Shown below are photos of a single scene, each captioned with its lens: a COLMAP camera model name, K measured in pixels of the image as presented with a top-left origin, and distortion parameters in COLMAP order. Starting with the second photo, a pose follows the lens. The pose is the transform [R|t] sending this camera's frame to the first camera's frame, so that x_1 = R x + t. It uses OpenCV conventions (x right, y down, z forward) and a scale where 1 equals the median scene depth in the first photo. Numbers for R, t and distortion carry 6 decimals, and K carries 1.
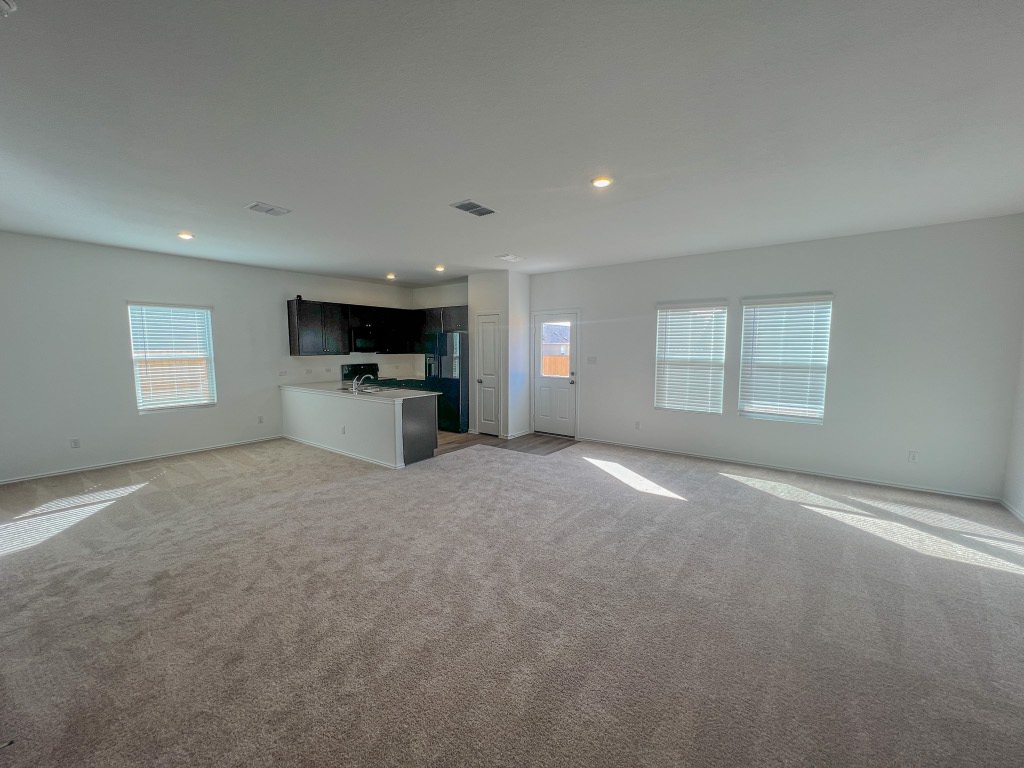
lens RADIAL K [[409.1, 0, 509.7], [0, 409.1, 388.1], [0, 0, 1]] dist [-0.002301, -0.000187]
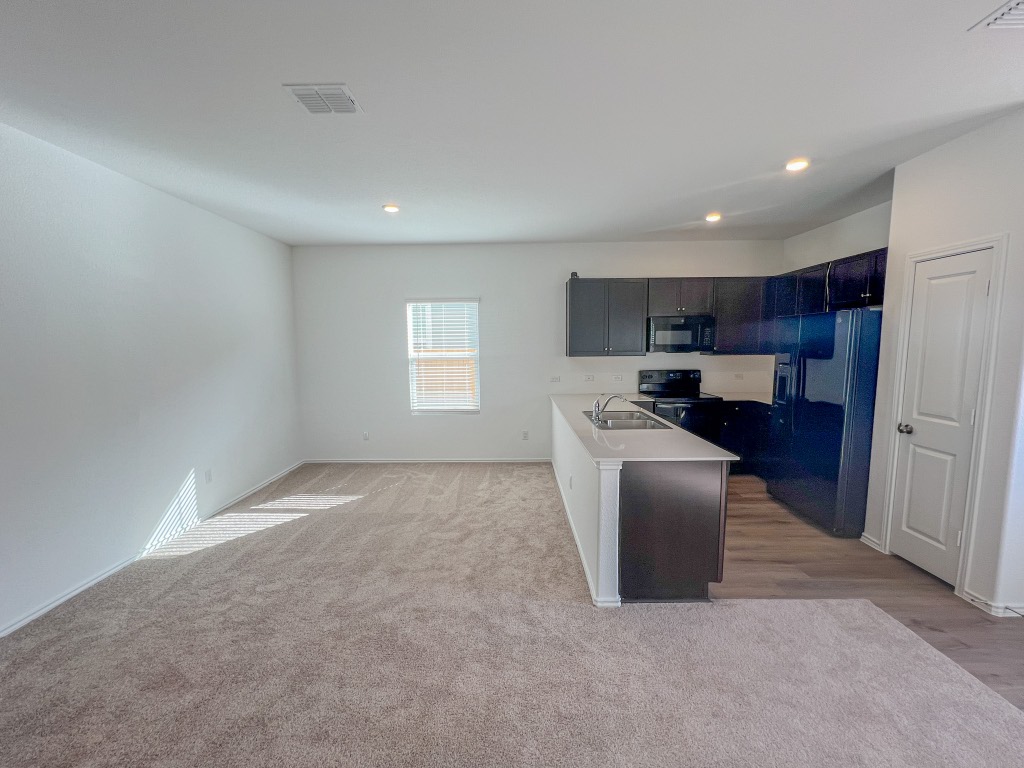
lens RADIAL K [[416.5, 0, 513.2], [0, 416.5, 385.8], [0, 0, 1]] dist [-0.002786, 0.000444]
pose [[0.594788, 0.074722, -0.800403, 0.027260], [-0.072711, 0.996590, 0.039005, -0.061294], [0.800588, 0.034999, 0.598193, 0.597221]]
